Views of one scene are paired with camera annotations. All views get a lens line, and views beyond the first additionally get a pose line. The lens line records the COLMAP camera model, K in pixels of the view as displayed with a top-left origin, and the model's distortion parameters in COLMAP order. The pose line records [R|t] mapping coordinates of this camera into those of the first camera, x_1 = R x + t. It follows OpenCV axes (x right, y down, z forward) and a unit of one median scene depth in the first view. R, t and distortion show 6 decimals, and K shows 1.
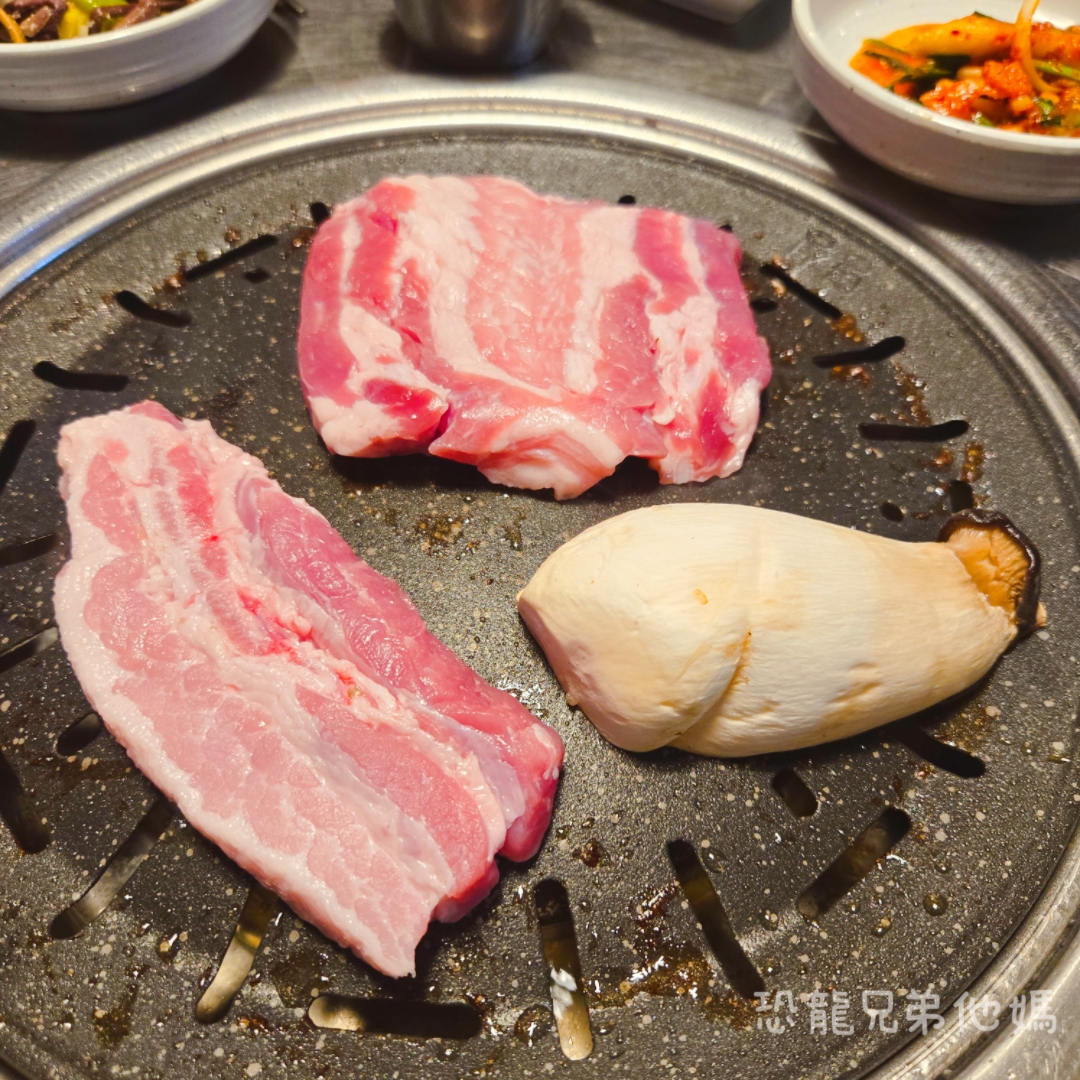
lens RADIAL K [[997.7, 0, 540.0], [0, 997.7, 540.0], [0, 0, 1]] dist [0.001091, -0.010087]
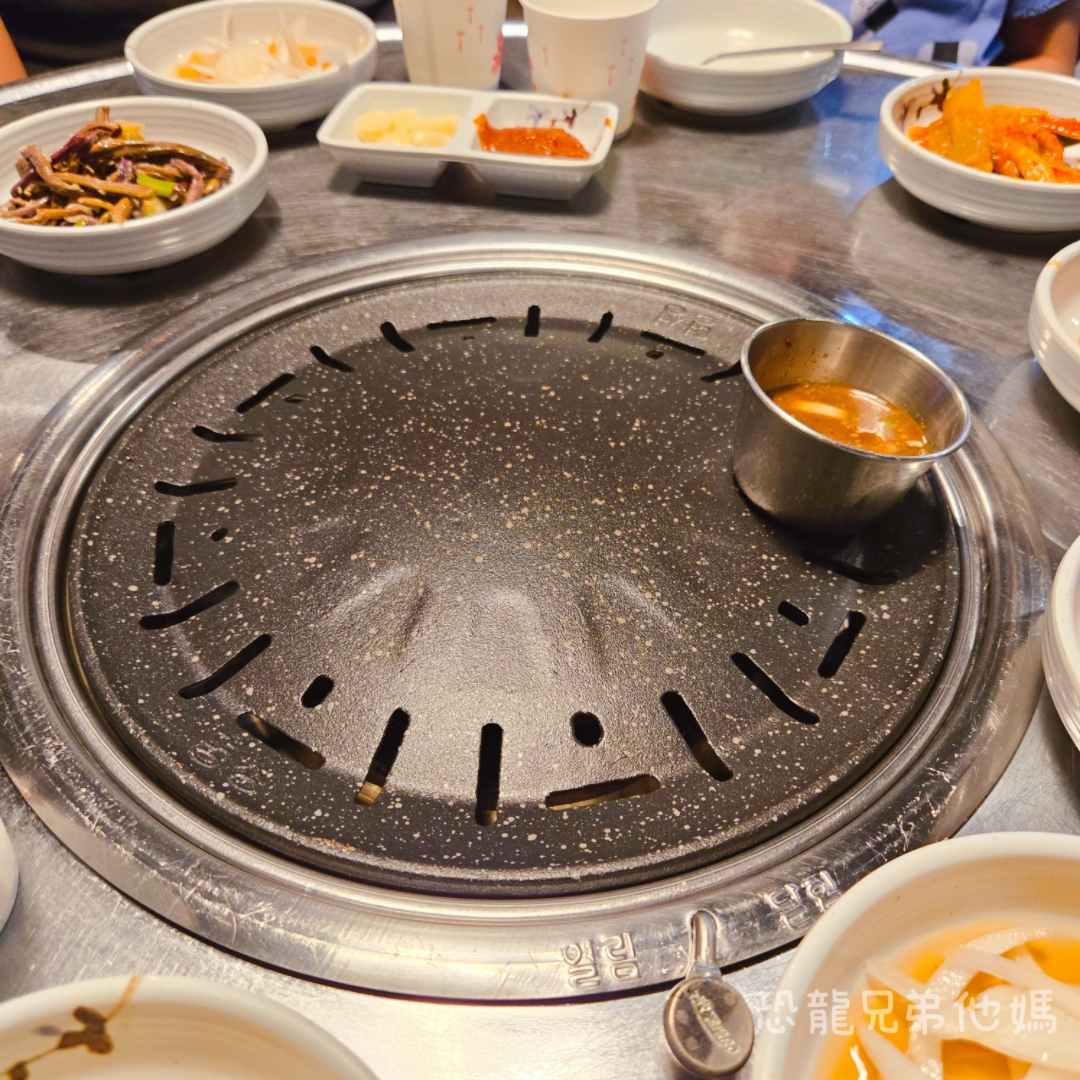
lens RADIAL K [[997.7, 0, 540.0], [0, 997.7, 540.0], [0, 0, 1]] dist [0.001091, -0.010087]
pose [[0.955778, -0.204552, 0.211298, -0.346710], [0.237600, 0.960491, -0.144927, 0.223478], [-0.173304, 0.188723, 0.966617, -0.369775]]
